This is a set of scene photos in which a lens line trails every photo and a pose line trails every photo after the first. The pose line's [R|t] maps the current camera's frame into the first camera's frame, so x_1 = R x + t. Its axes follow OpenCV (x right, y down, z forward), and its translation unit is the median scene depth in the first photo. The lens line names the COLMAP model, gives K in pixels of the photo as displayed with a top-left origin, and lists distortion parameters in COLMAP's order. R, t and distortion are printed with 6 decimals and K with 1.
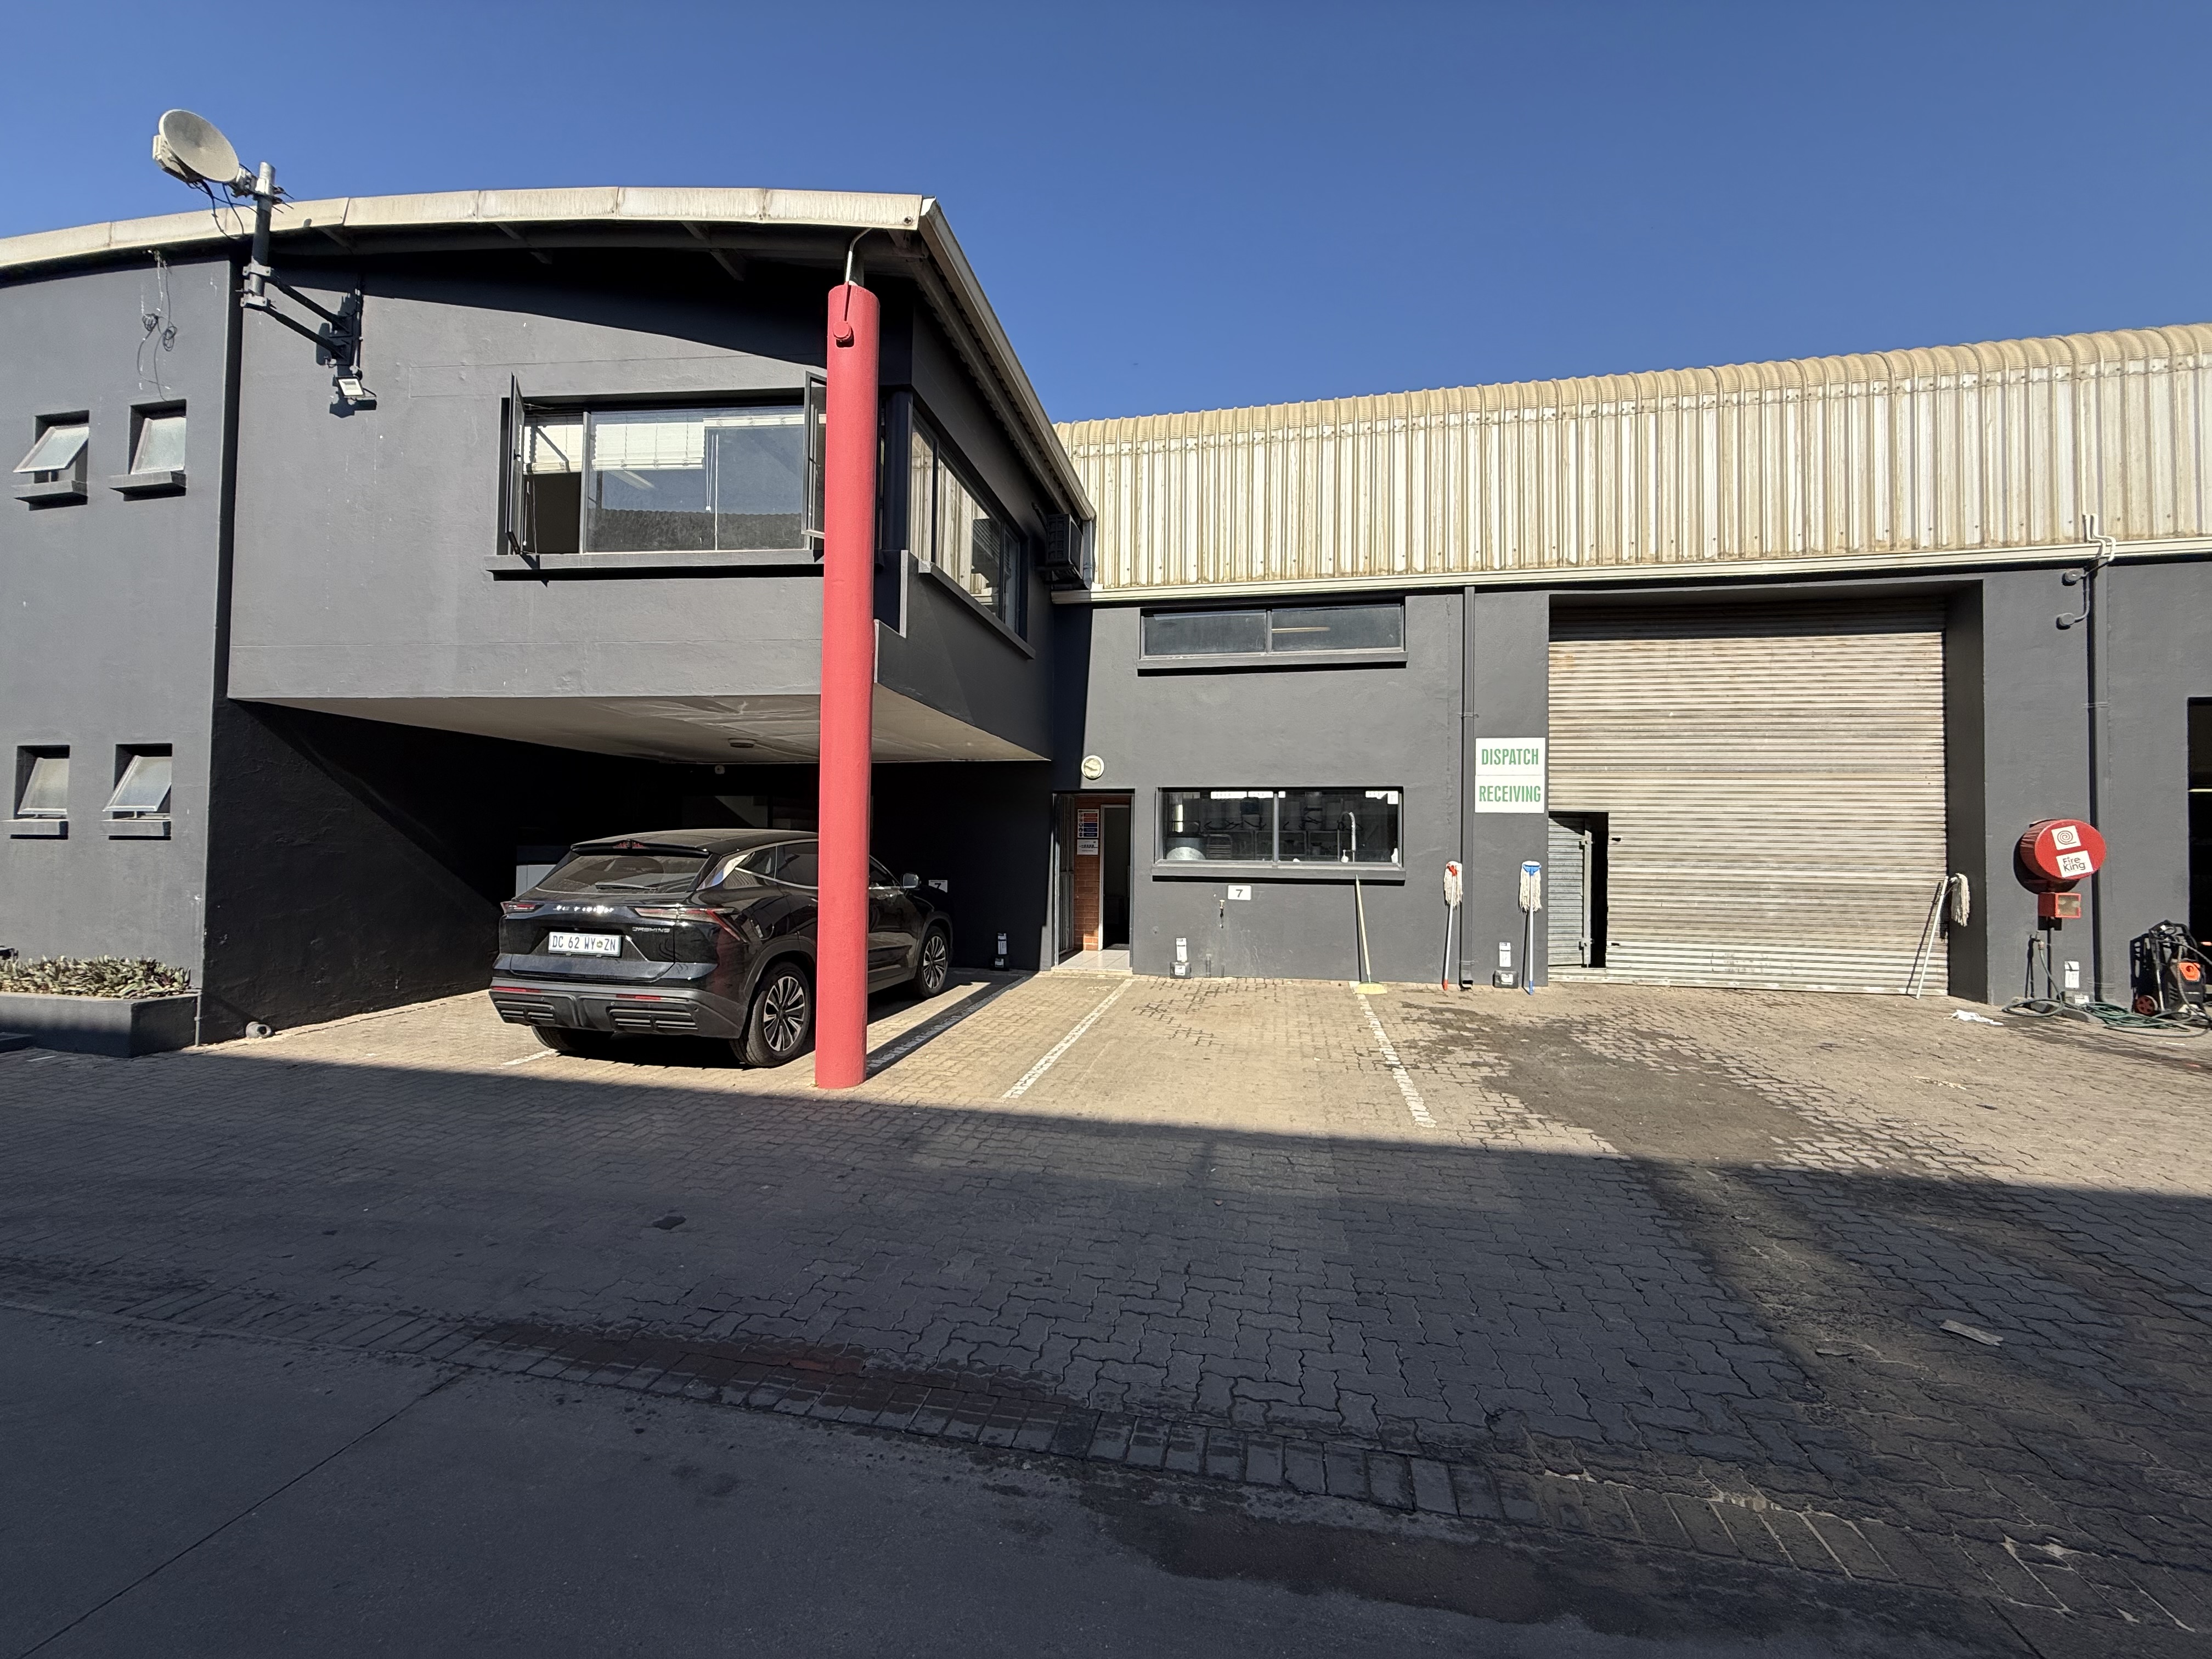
lens RADIAL K [[882.9, 0, 1103.5], [0, 882.9, 825.5], [0, 0, 1]] dist [-0.000229, 0.000146]
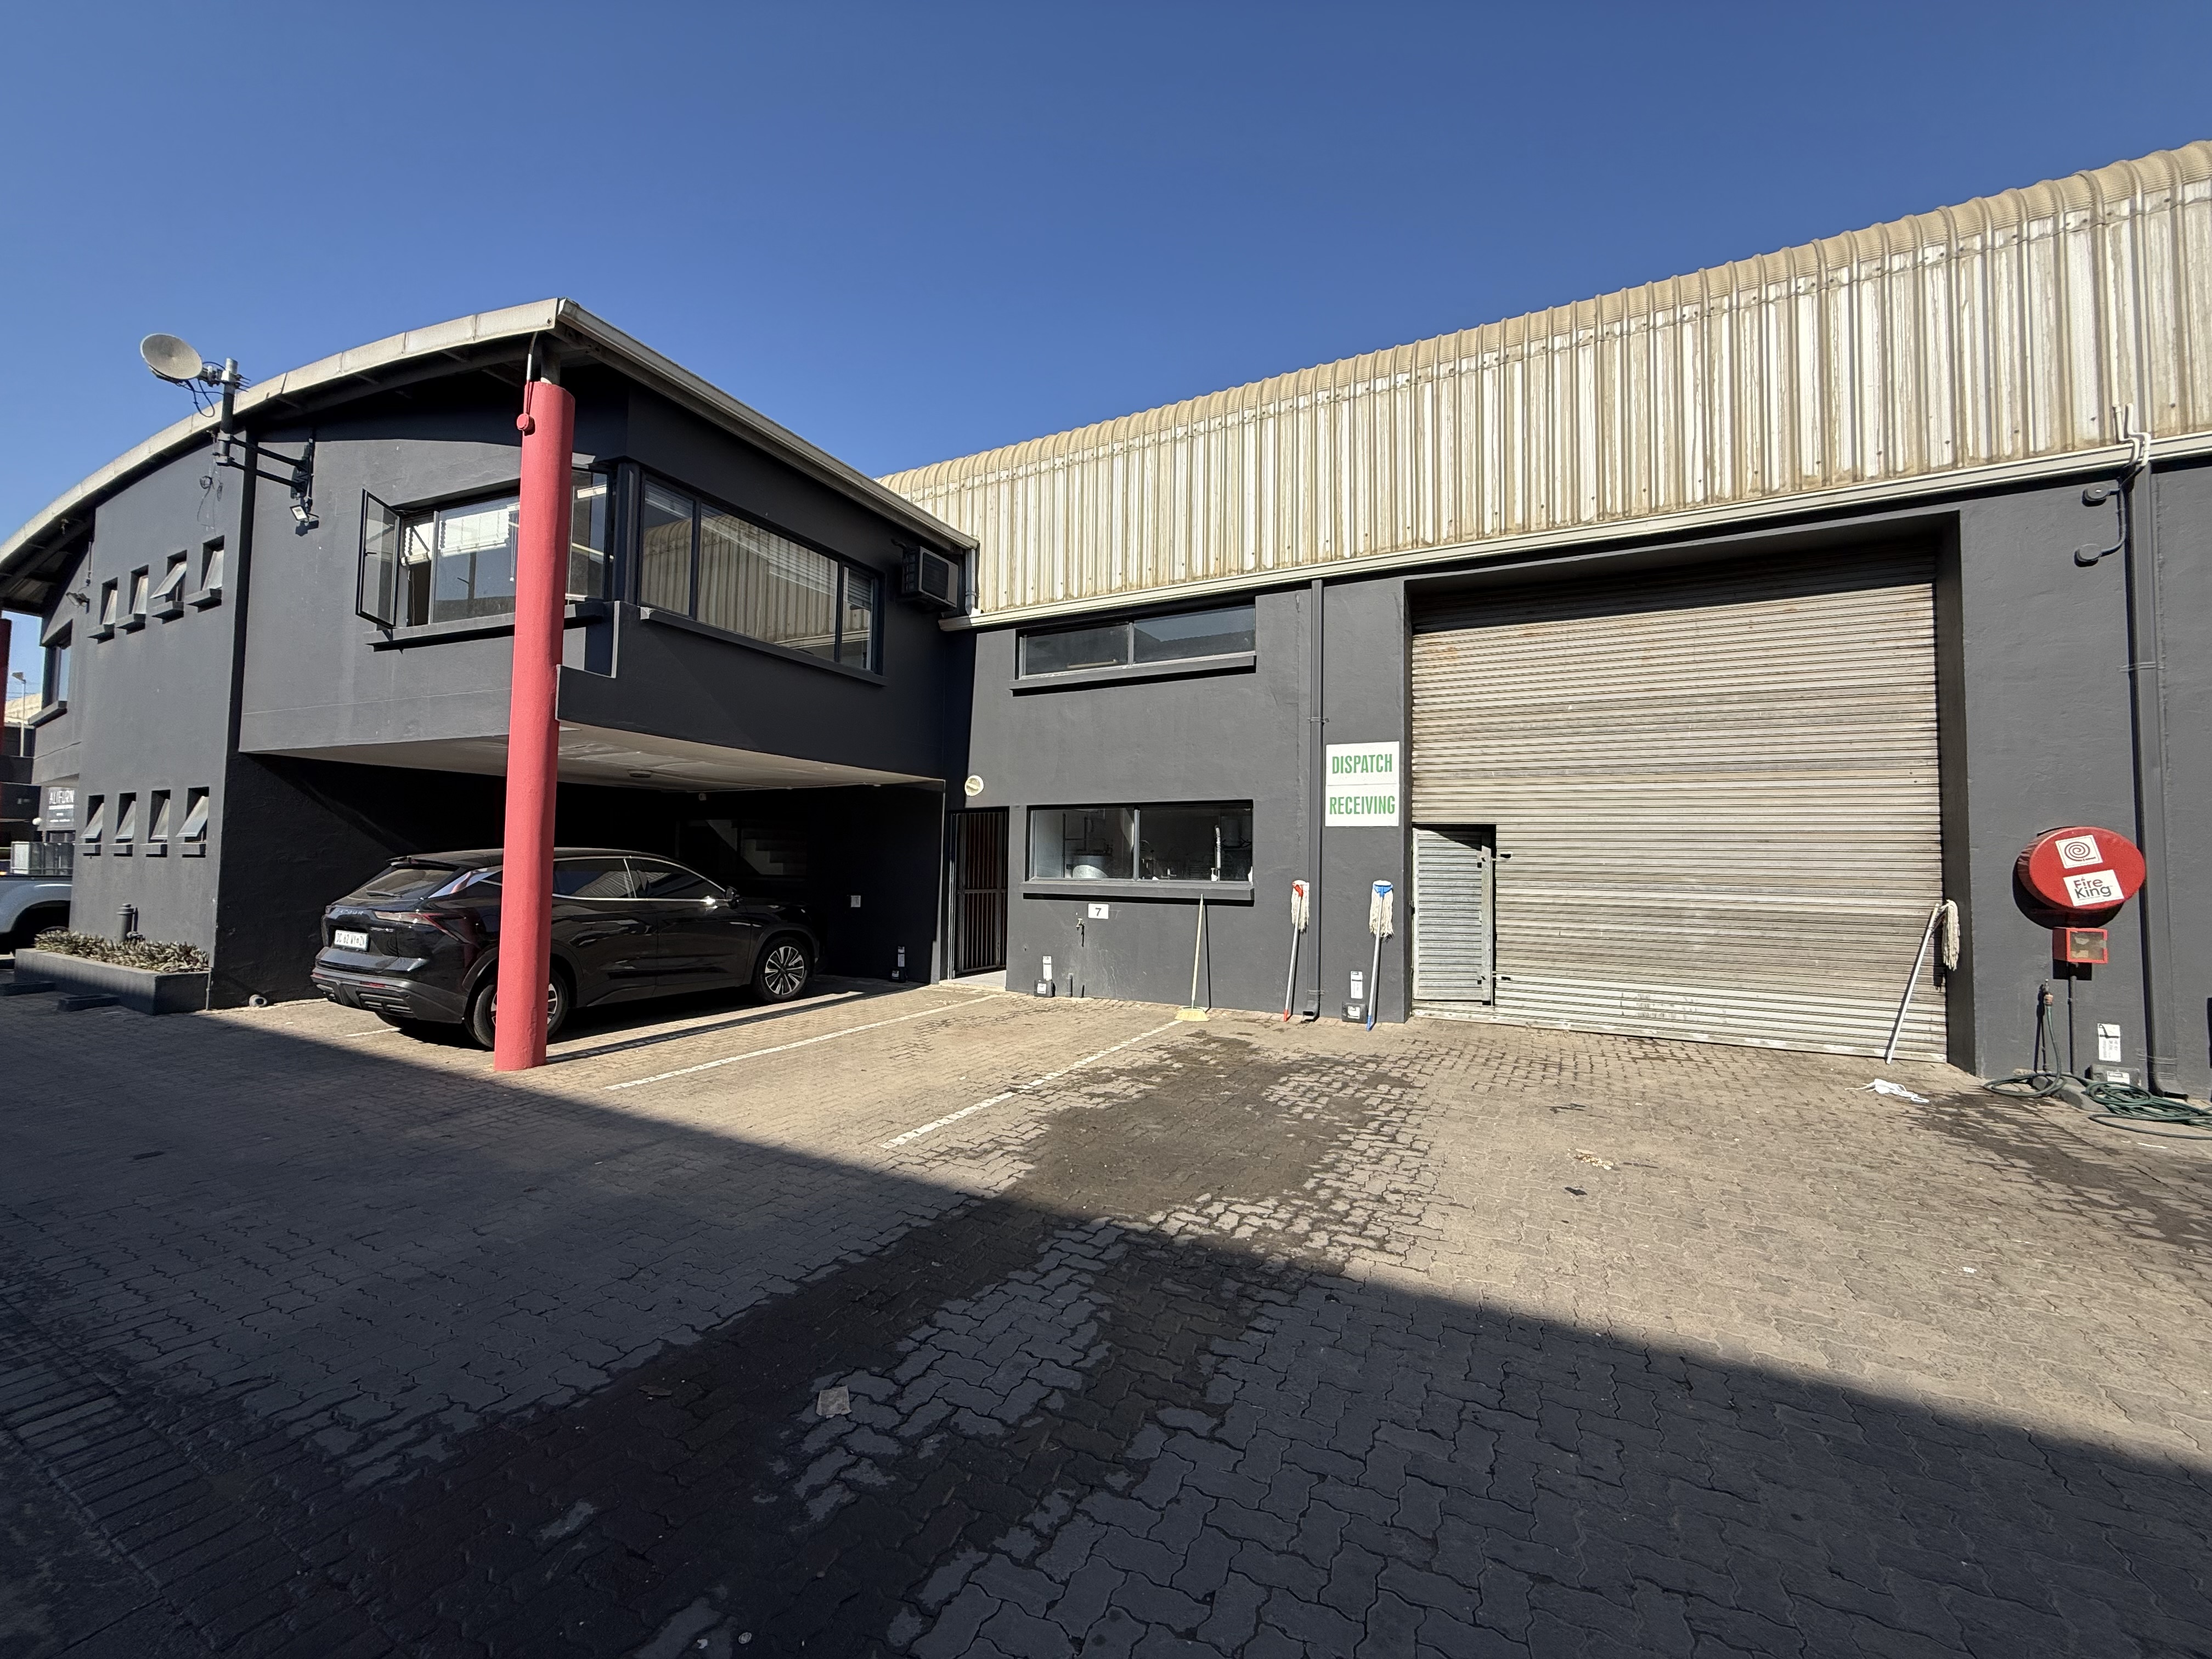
lens RADIAL K [[882.9, 0, 1103.7], [0, 882.9, 824.9], [0, 0, 1]] dist [-0.000229, 0.000146]
pose [[0.957718, -0.012224, -0.287449, 0.515604], [0.005096, 0.999661, -0.025533, 0.006243], [0.287664, 0.022989, 0.957456, 0.073106]]
